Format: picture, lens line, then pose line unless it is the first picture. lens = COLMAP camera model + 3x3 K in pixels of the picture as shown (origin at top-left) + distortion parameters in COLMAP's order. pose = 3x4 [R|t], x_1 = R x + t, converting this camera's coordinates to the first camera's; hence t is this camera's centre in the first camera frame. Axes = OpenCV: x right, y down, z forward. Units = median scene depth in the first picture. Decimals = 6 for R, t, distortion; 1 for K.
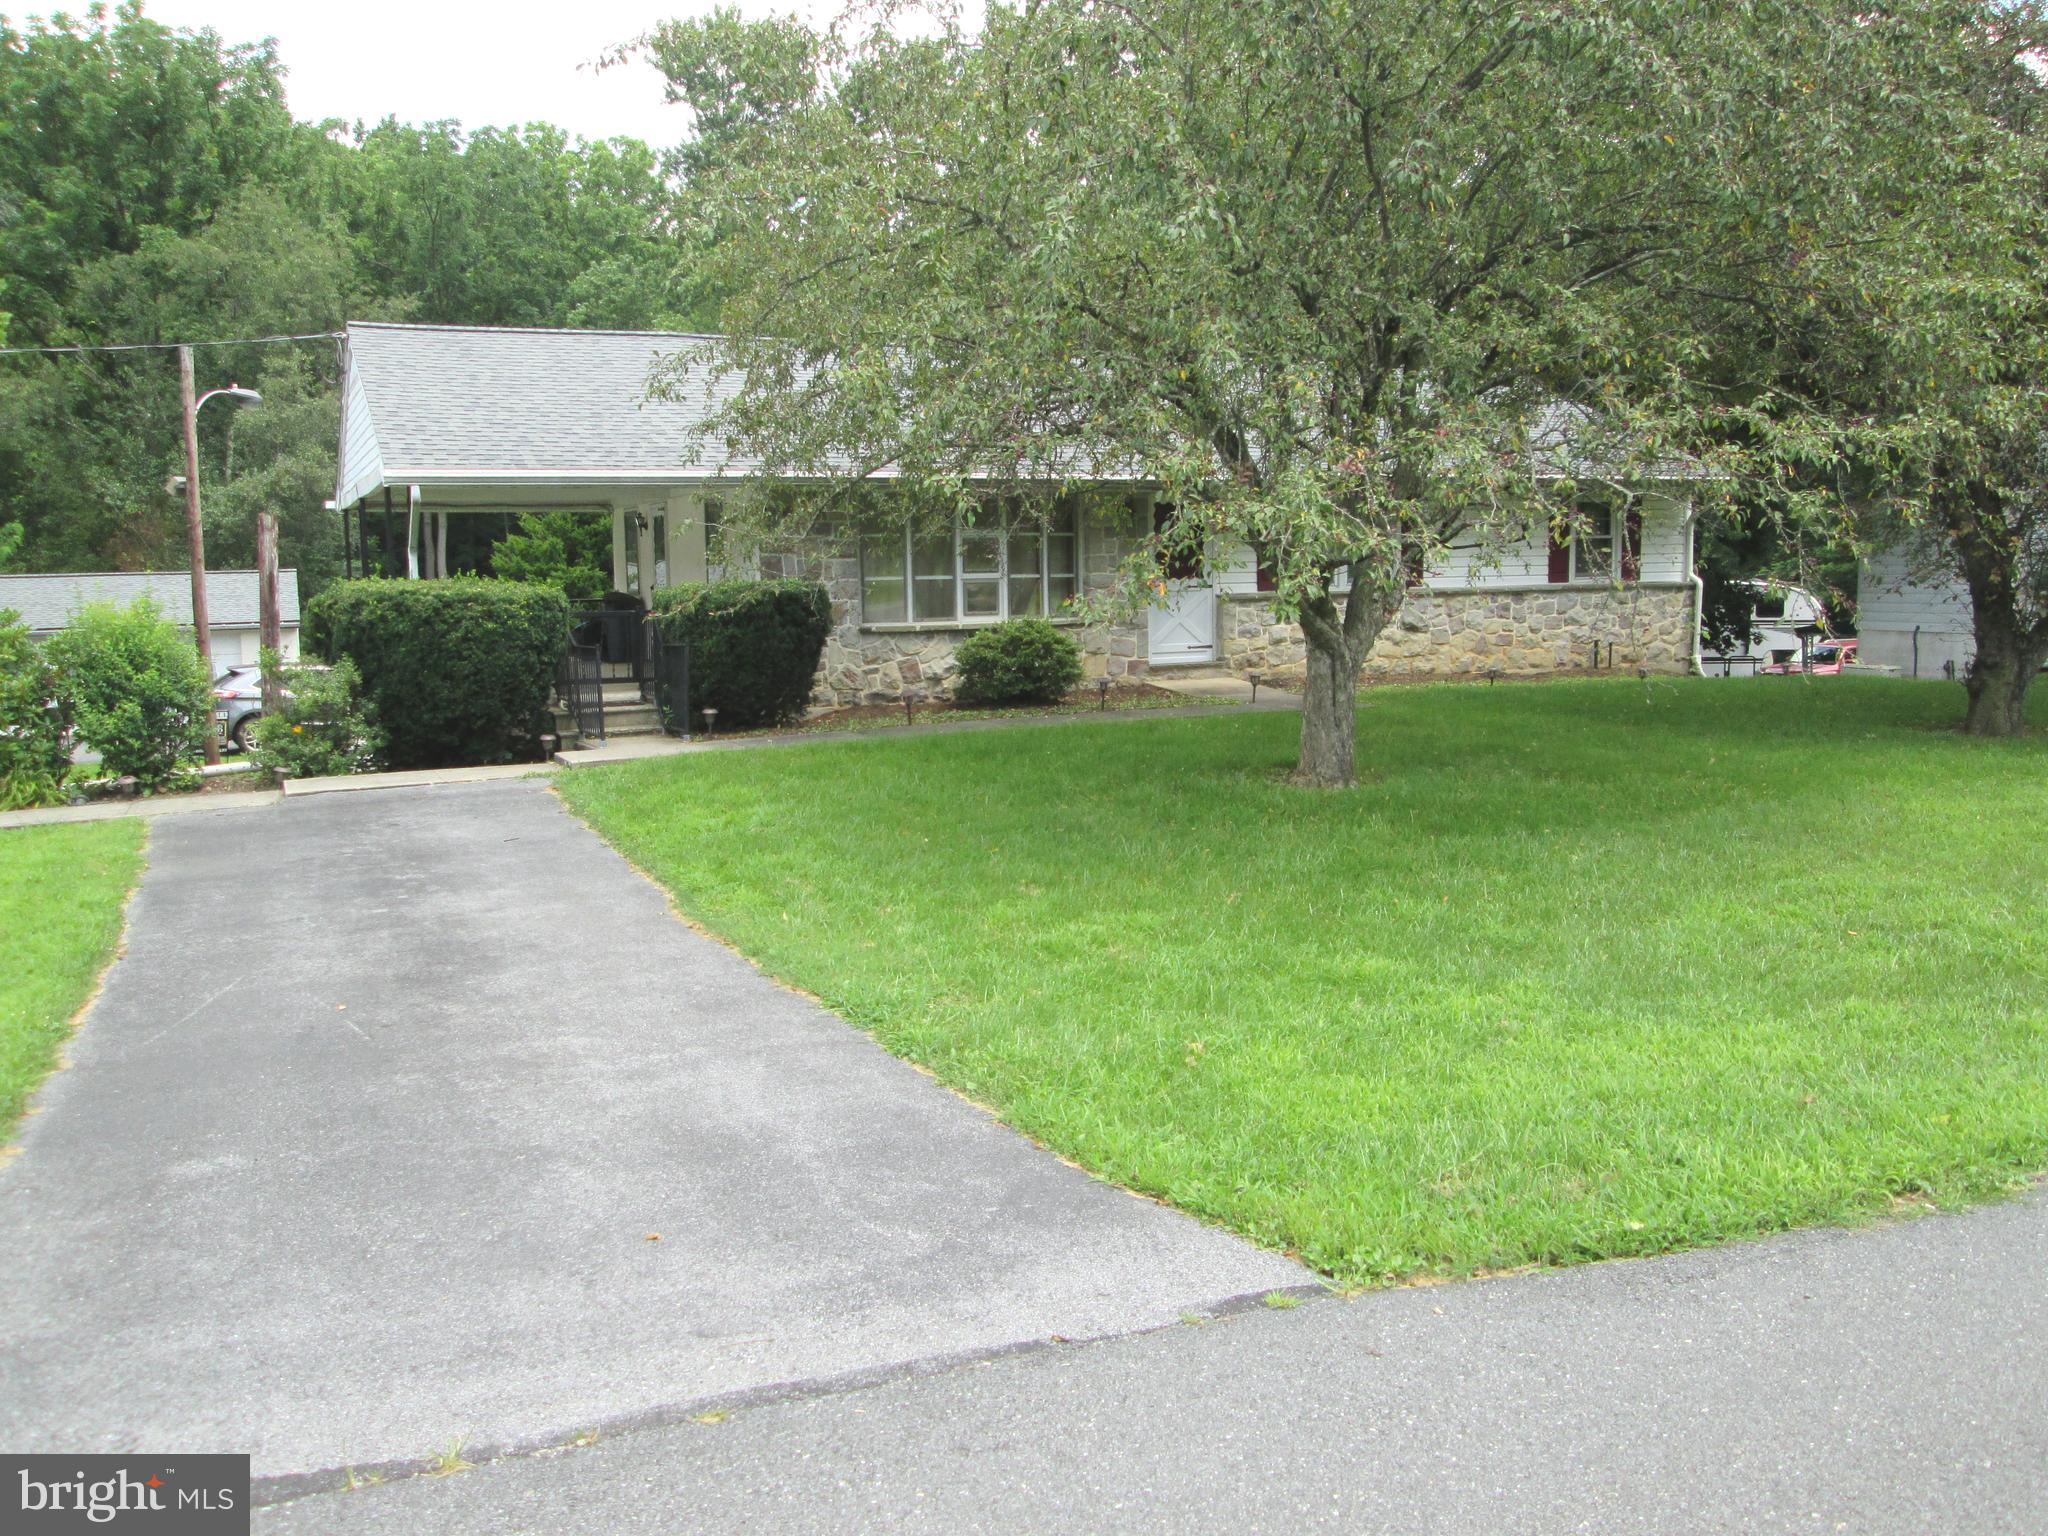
lens RADIAL K [[1685.9, 0, 1028.7], [0, 1685.9, 754.8], [0, 0, 1]] dist [-0.065985, 0.036518]
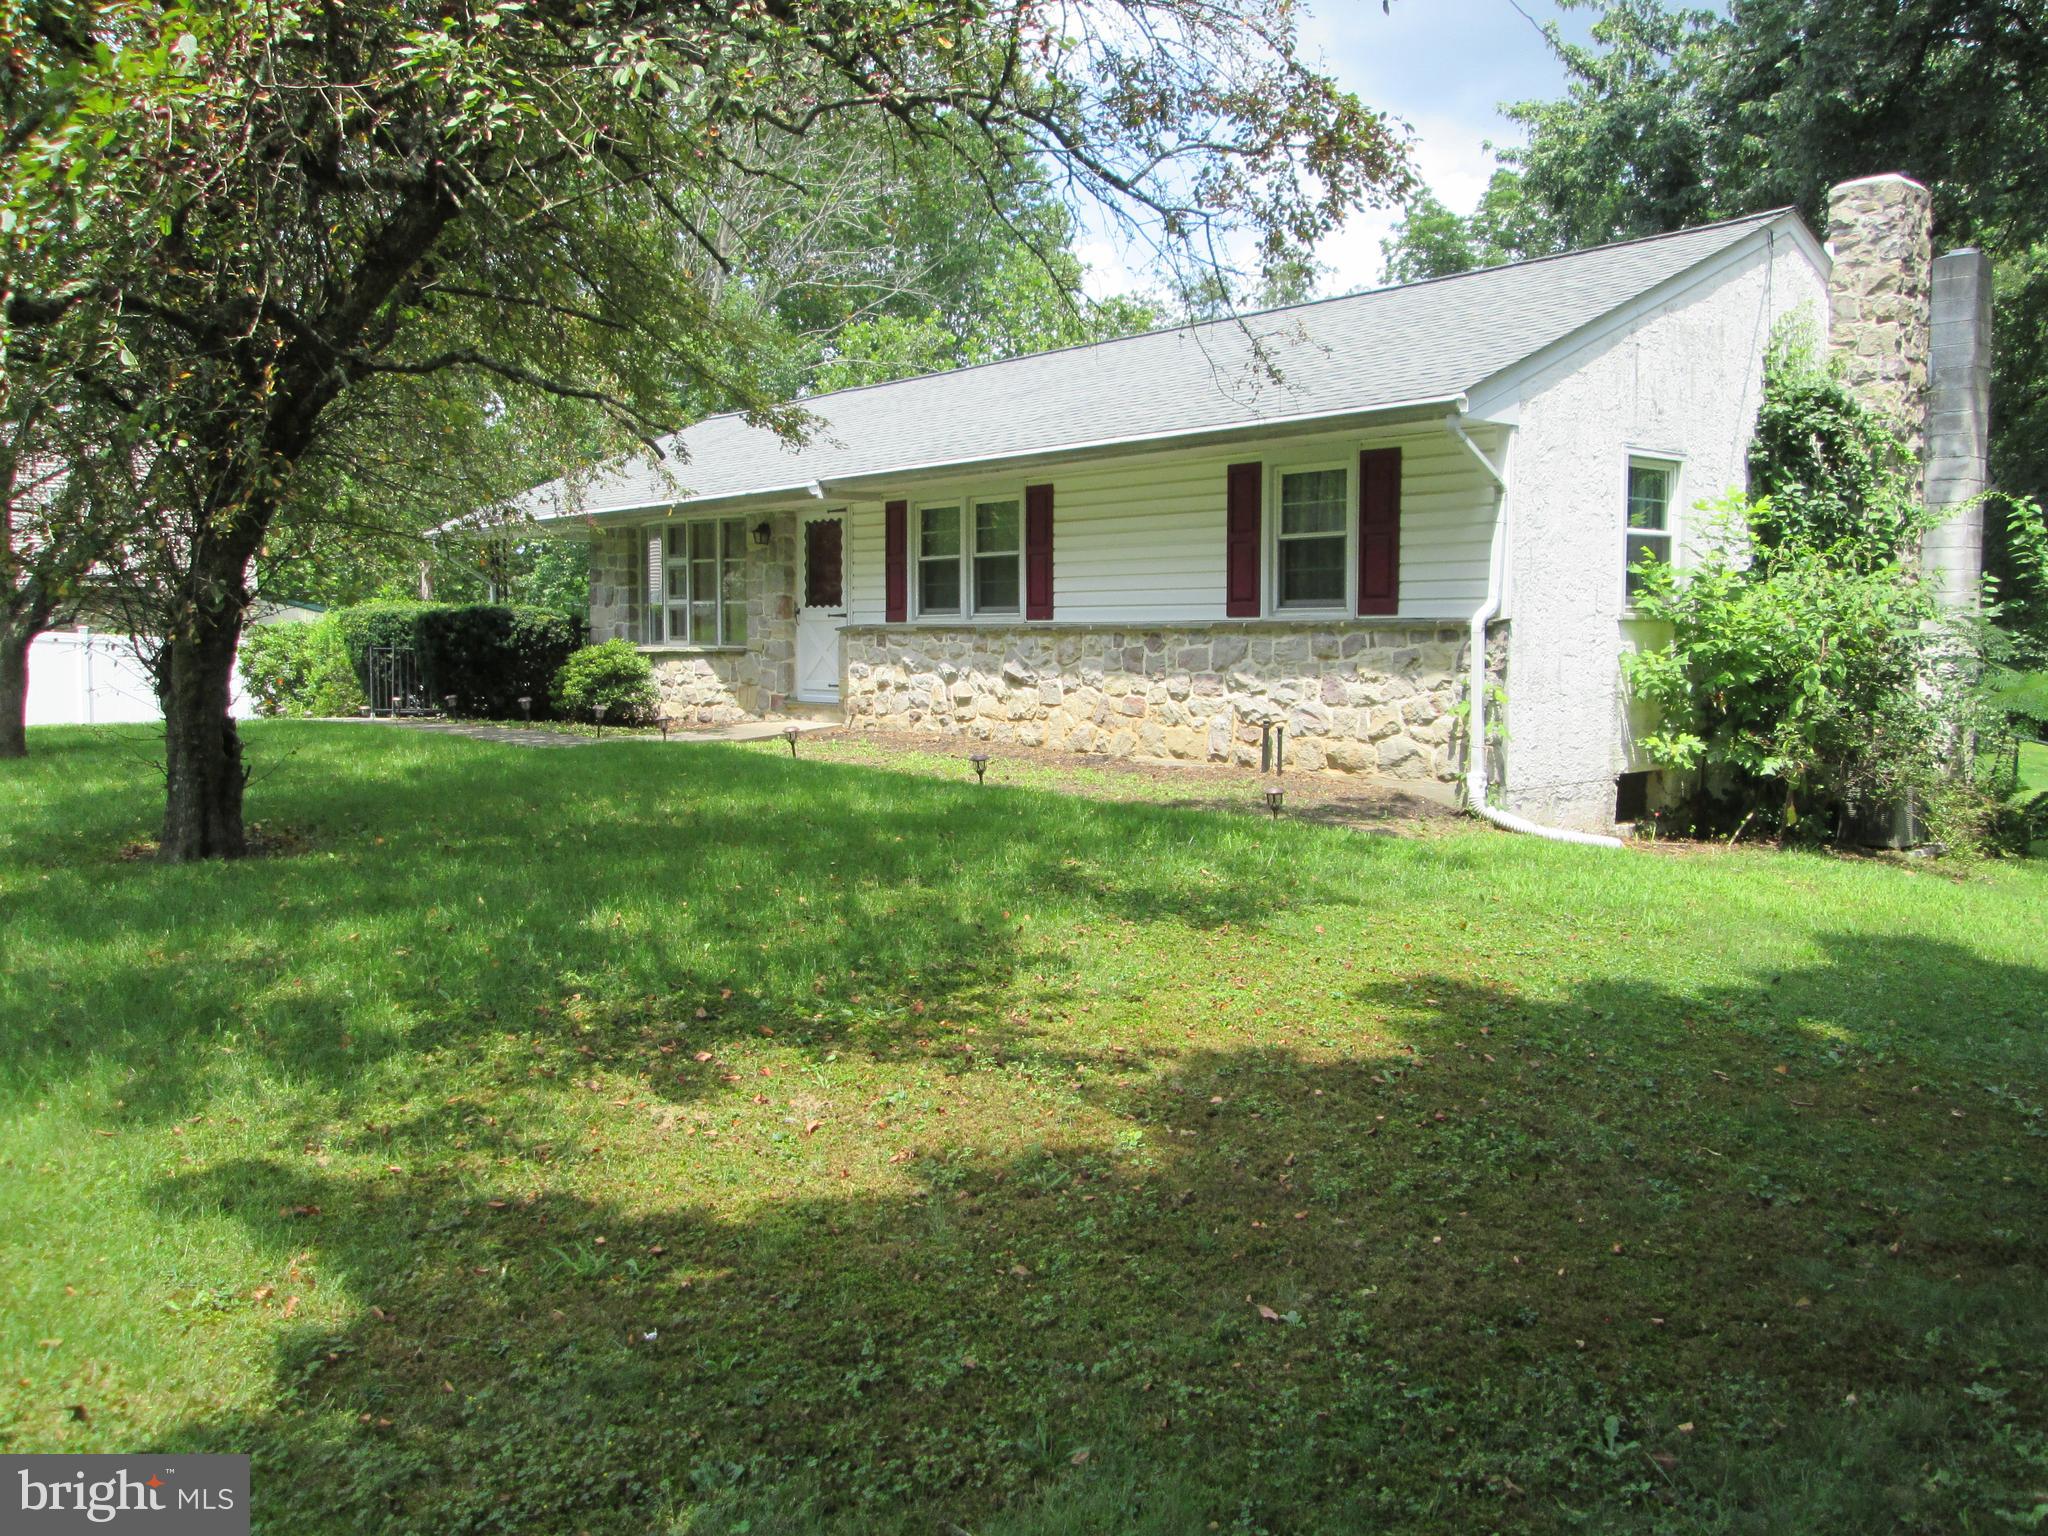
lens RADIAL K [[1685.9, 0, 1115.4], [0, 1685.9, 806.0], [0, 0, 1]] dist [-0.065985, 0.036518]
pose [[0.295291, 0.127635, -0.946843, 1.085467], [-0.089852, 0.990354, 0.105478, -0.120197], [0.951173, 0.053929, 0.303911, 0.987409]]
